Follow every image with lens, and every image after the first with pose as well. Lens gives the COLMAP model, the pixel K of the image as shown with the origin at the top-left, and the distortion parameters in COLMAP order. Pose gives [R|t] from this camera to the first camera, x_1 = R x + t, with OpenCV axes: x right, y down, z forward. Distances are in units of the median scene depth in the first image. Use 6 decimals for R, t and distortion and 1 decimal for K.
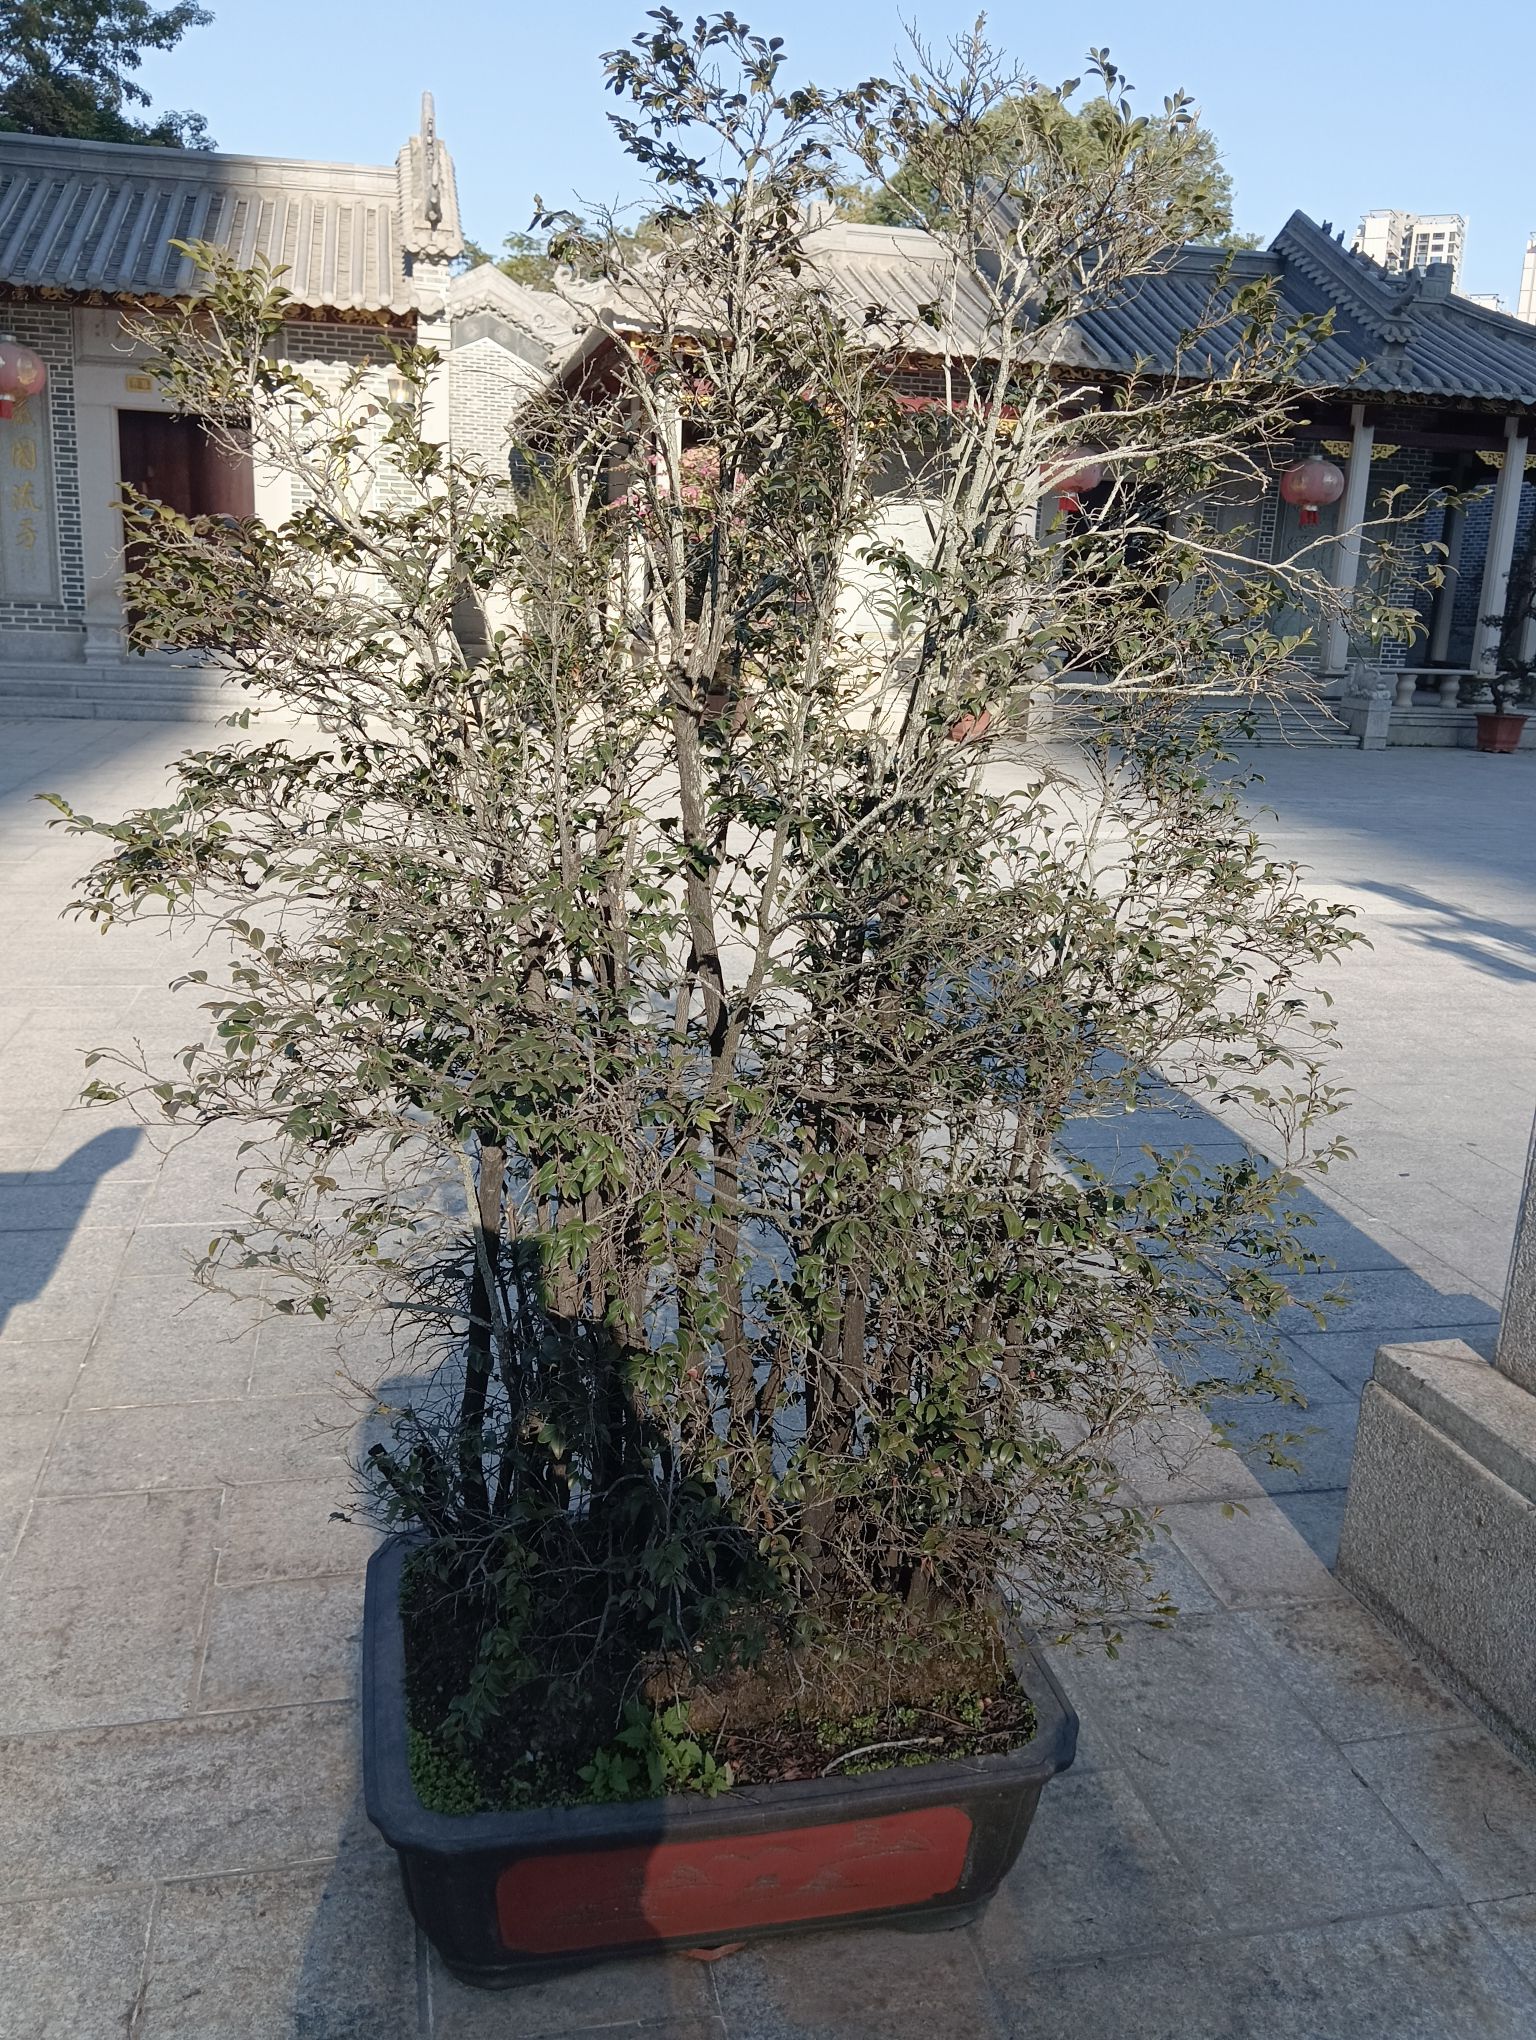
lens RADIAL K [[1630.2, 0, 749.5], [0, 1630.2, 1045.4], [0, 0, 1]] dist [0.073471, -0.146064]
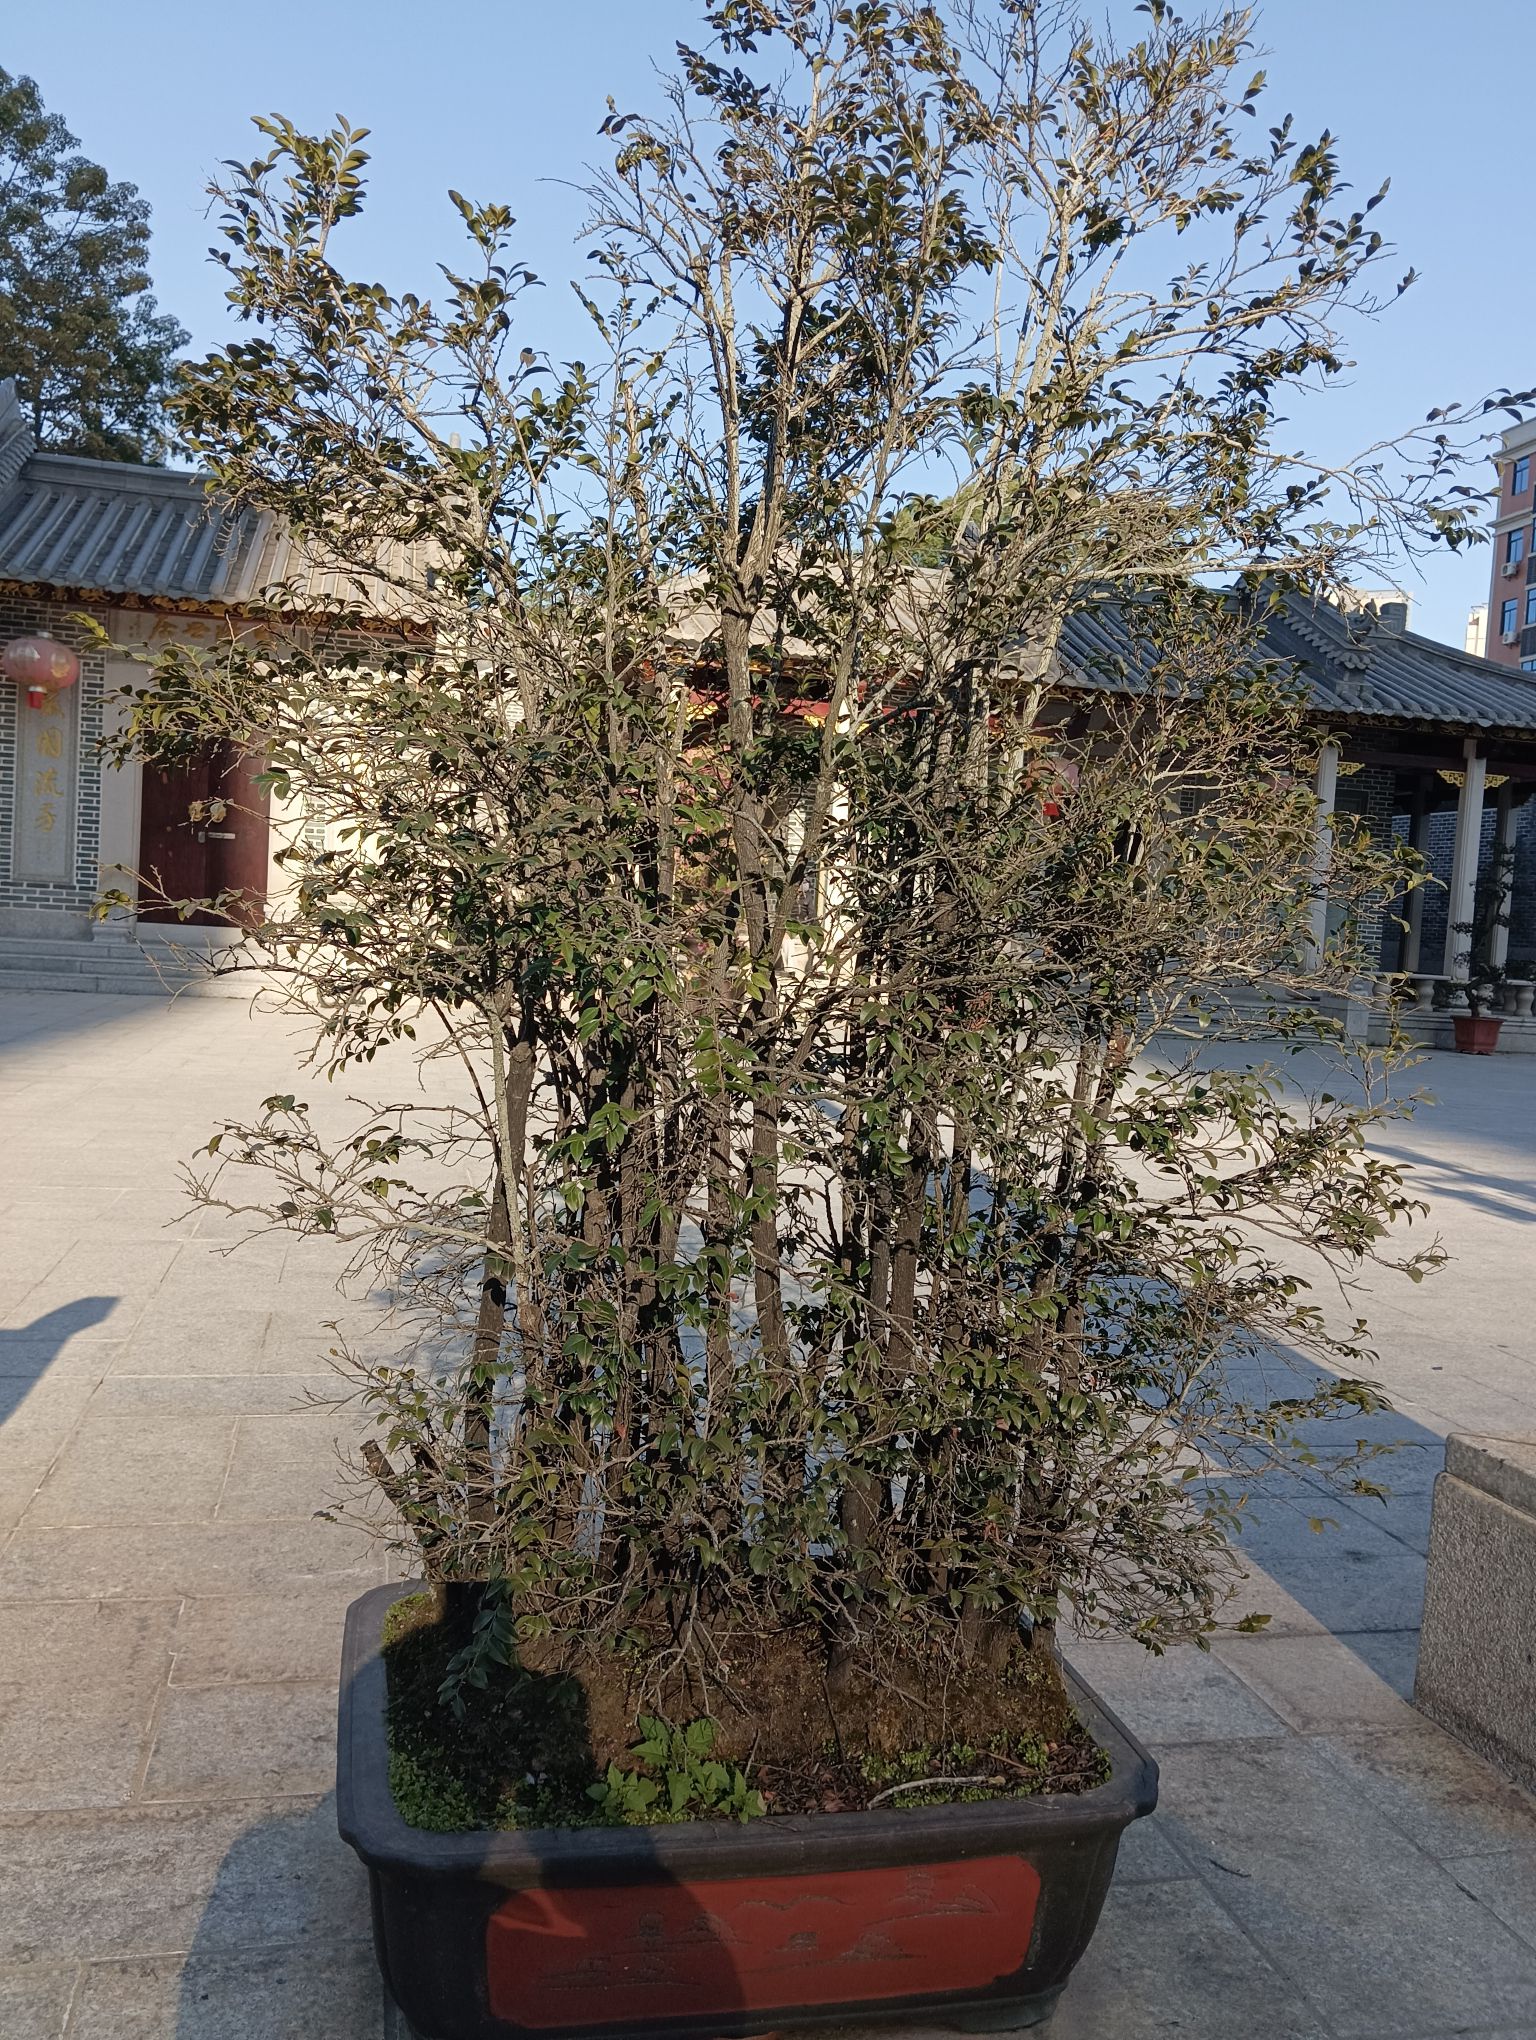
lens RADIAL K [[1630.2, 0, 749.5], [0, 1630.2, 1045.4], [0, 0, 1]] dist [0.073471, -0.146064]
pose [[0.999824, 0.017152, 0.007535, -0.022251], [-0.015434, 0.982120, -0.187620, 0.150511], [-0.010619, 0.187471, 0.982213, 0.054630]]
